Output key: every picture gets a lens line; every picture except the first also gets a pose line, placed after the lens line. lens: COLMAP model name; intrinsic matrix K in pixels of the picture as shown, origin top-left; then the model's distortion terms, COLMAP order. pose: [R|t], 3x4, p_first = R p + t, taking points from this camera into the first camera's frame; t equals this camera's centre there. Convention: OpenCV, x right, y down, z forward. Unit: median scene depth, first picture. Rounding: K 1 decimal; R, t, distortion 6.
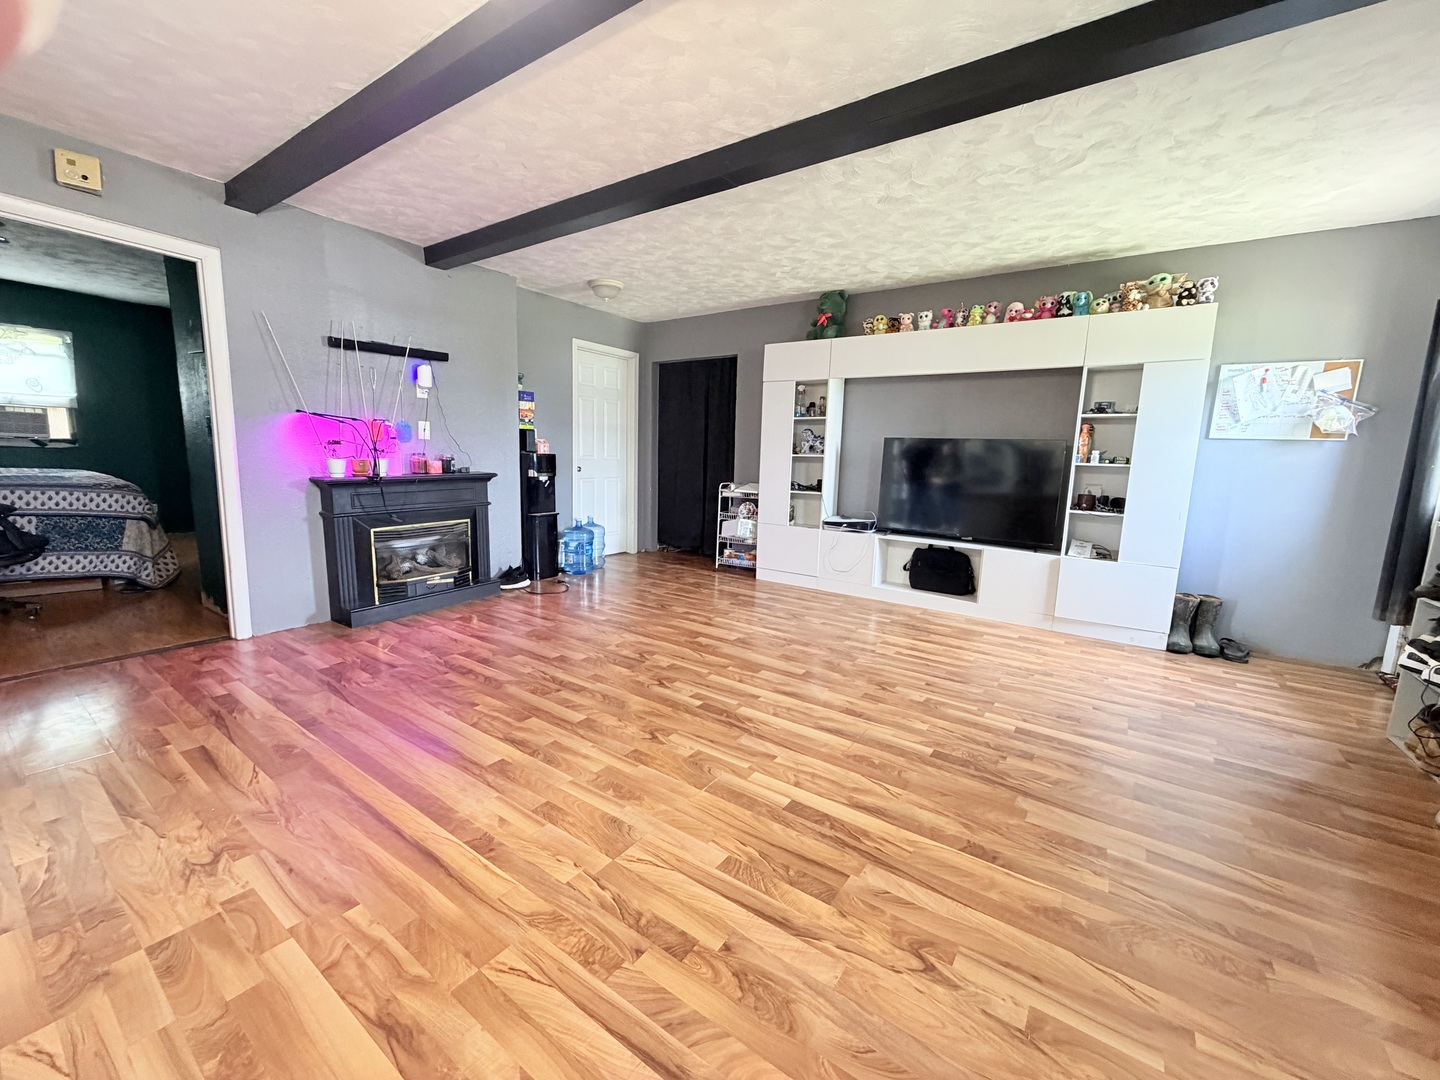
lens RADIAL K [[577.7, 0, 719.6], [0, 577.7, 543.6], [0, 0, 1]] dist [-0.003361, 0.002940]
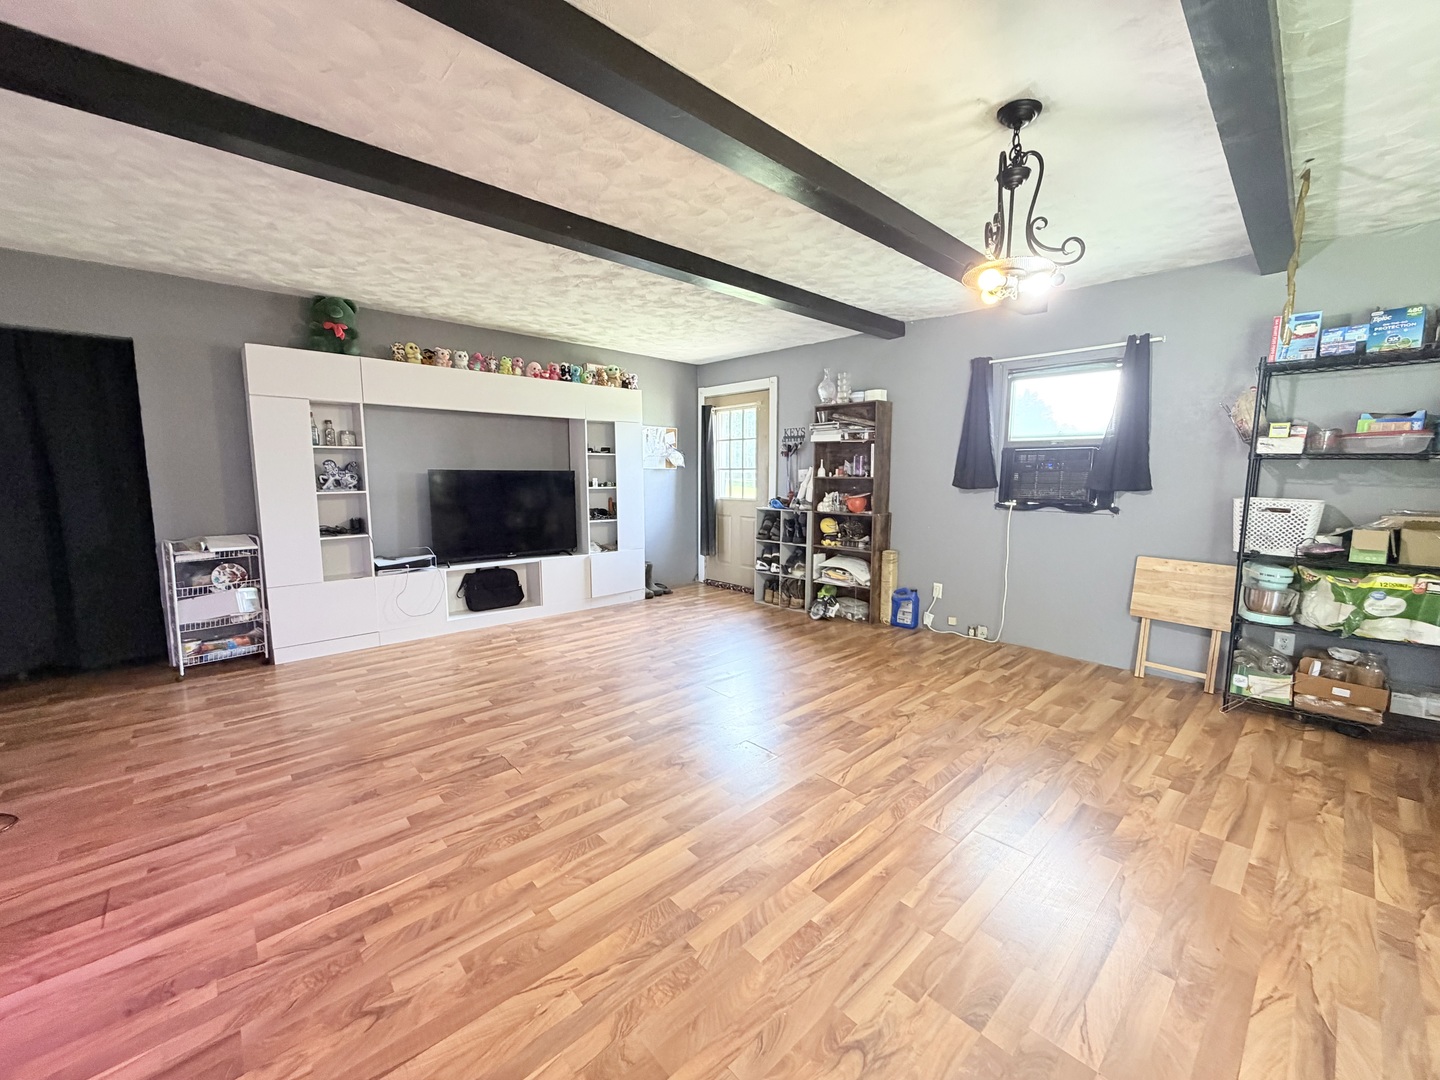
lens RADIAL K [[577.7, 0, 719.4], [0, 577.7, 537.5], [0, 0, 1]] dist [-0.003361, 0.002940]
pose [[0.206051, -0.143180, 0.968009, -0.717881], [0.152271, 0.981878, 0.112819, -0.133282], [-0.966621, 0.124154, 0.224119, 0.404227]]
